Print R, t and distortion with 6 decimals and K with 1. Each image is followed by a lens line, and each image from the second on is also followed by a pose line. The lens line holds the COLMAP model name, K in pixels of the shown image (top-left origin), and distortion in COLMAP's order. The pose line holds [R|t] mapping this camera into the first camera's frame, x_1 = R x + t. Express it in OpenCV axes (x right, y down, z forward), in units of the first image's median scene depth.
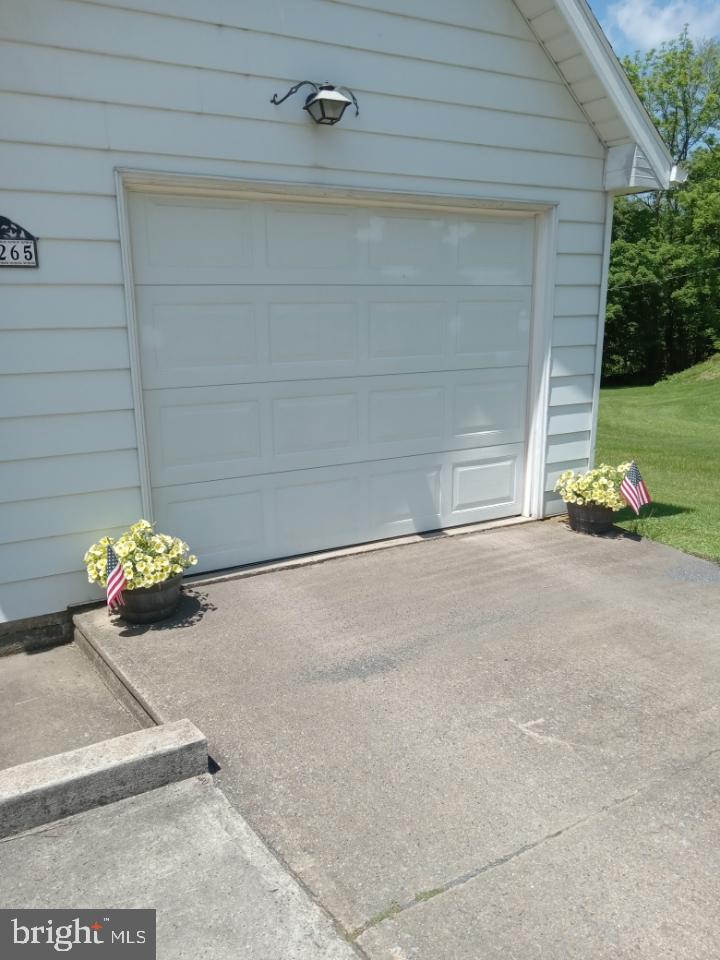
lens RADIAL K [[722.6, 0, 360.0], [0, 722.6, 480.0], [0, 0, 1]] dist [-0.007344, 0.004116]
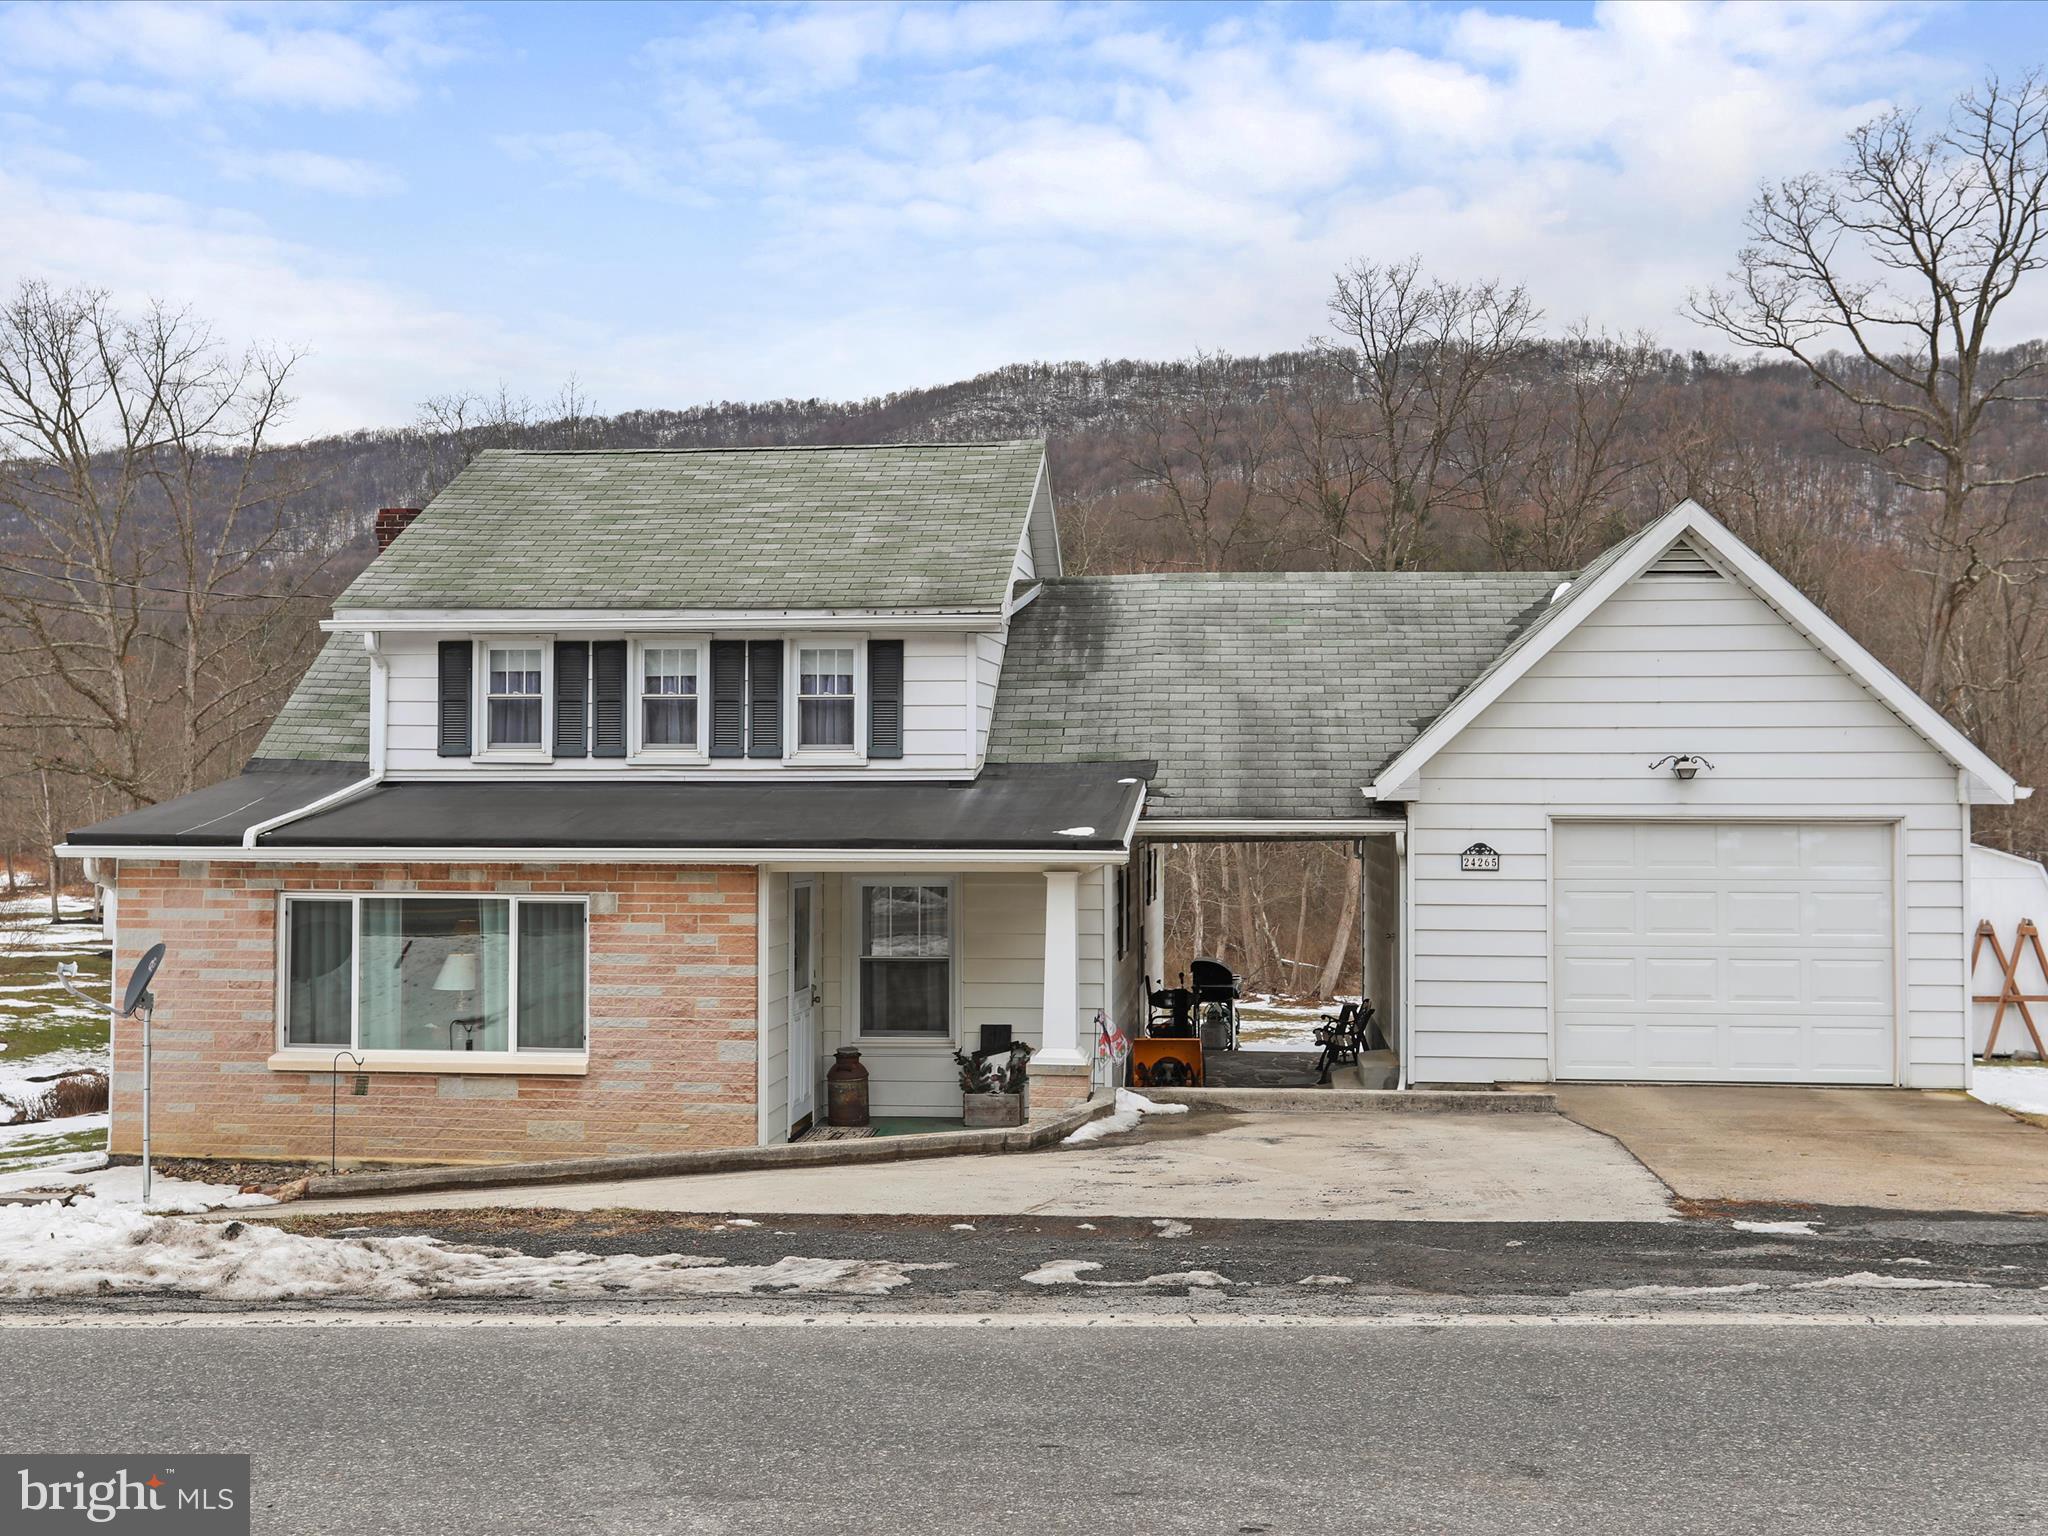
lens RADIAL K [[1971.5, 0, 1024.0], [0, 1971.5, 768.0], [0, 0, 1]] dist [0.010002, 0.028643]
pose [[0.822361, -0.008741, -0.568899, 1.180012], [-0.140437, 0.965826, -0.217846, 0.593044], [0.551362, 0.259042, 0.793030, -3.098405]]
